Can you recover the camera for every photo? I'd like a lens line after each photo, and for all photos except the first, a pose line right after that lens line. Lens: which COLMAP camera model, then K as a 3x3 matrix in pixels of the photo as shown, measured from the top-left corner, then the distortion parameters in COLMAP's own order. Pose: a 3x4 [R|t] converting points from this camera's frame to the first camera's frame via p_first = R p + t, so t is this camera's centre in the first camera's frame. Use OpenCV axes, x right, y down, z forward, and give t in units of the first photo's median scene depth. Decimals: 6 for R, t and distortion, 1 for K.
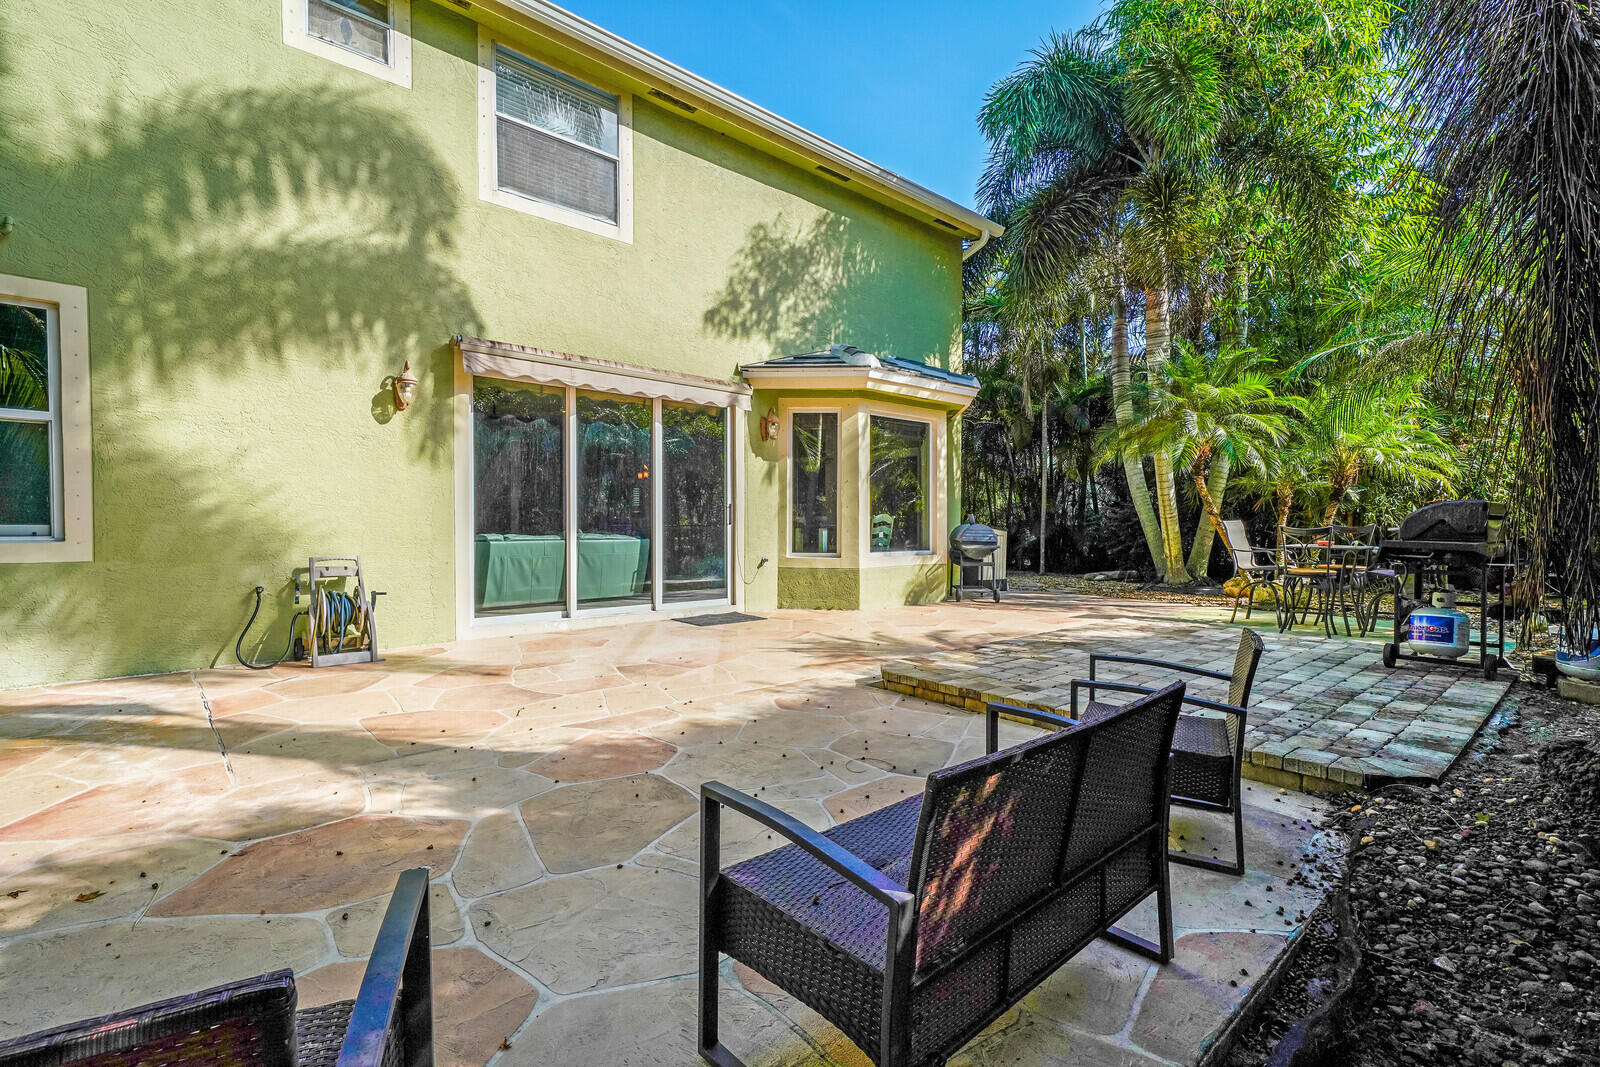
lens RADIAL K [[714.3, 0, 797.8], [0, 714.3, 536.8], [0, 0, 1]] dist [0.003957, 0.000053]
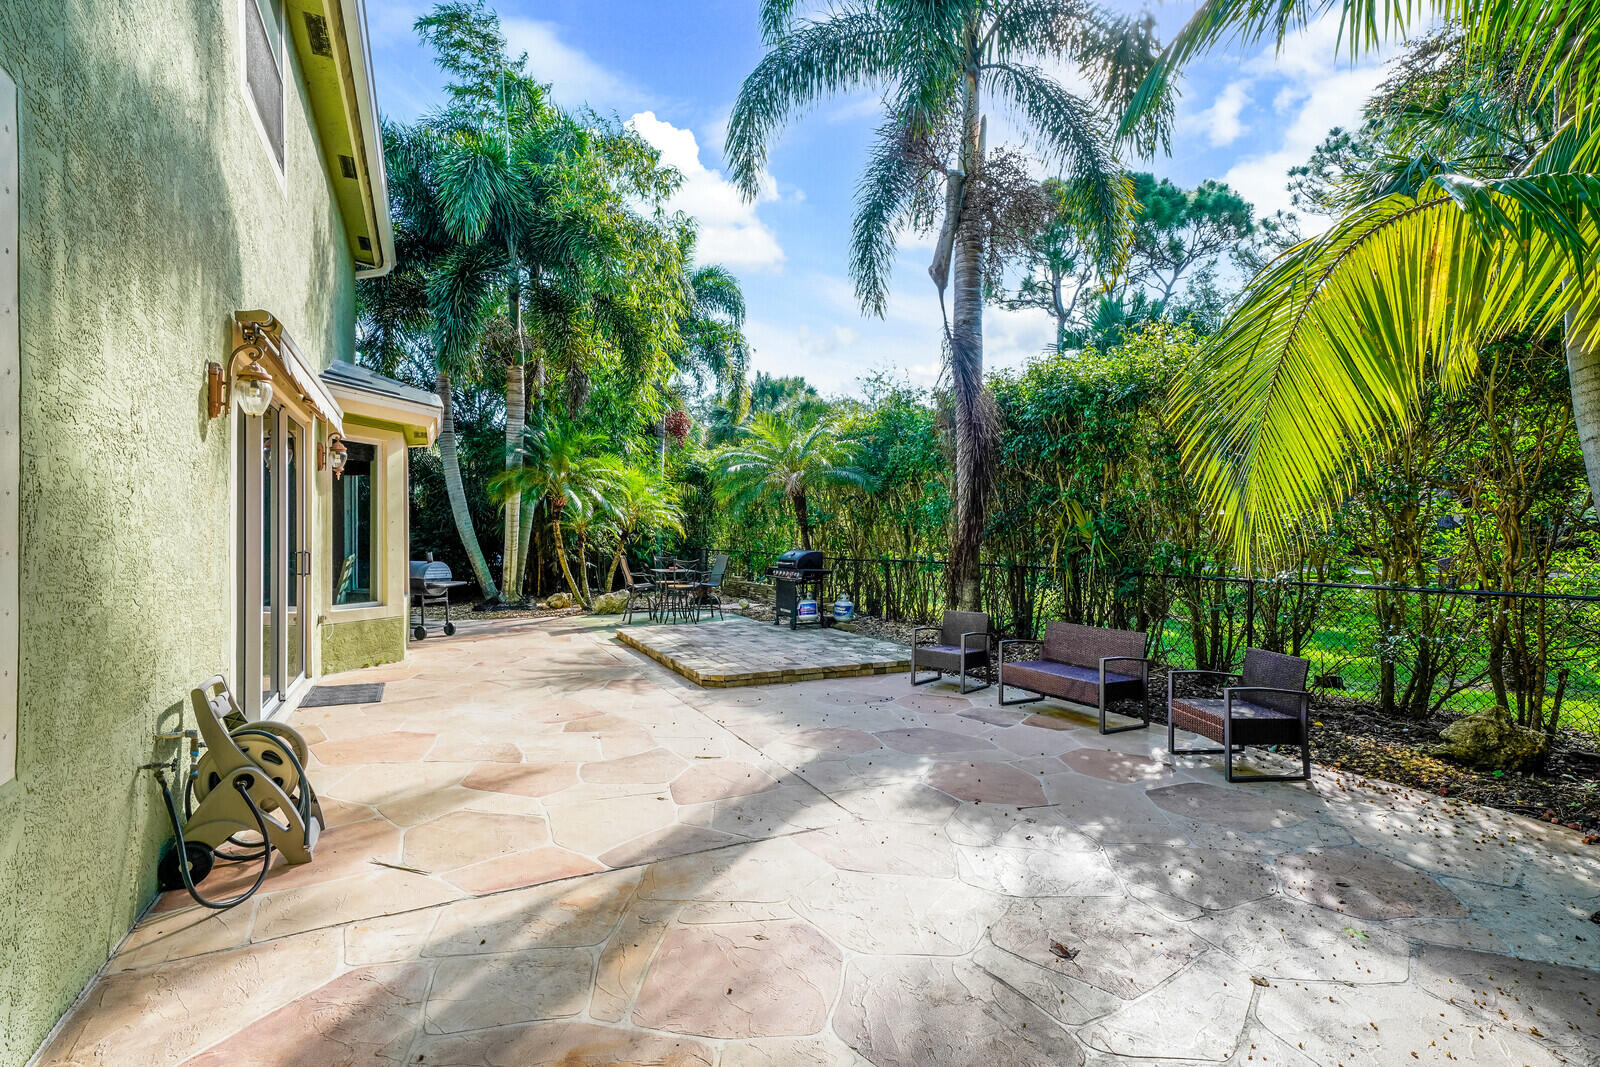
lens RADIAL K [[714.3, 0, 800.4], [0, 714.3, 538.6], [0, 0, 1]] dist [0.003957, 0.000053]
pose [[0.243846, 0.003863, 0.969806, -1.762892], [0.005796, 0.999968, -0.005440, -0.122505], [-0.969797, 0.006948, 0.243816, 0.685837]]
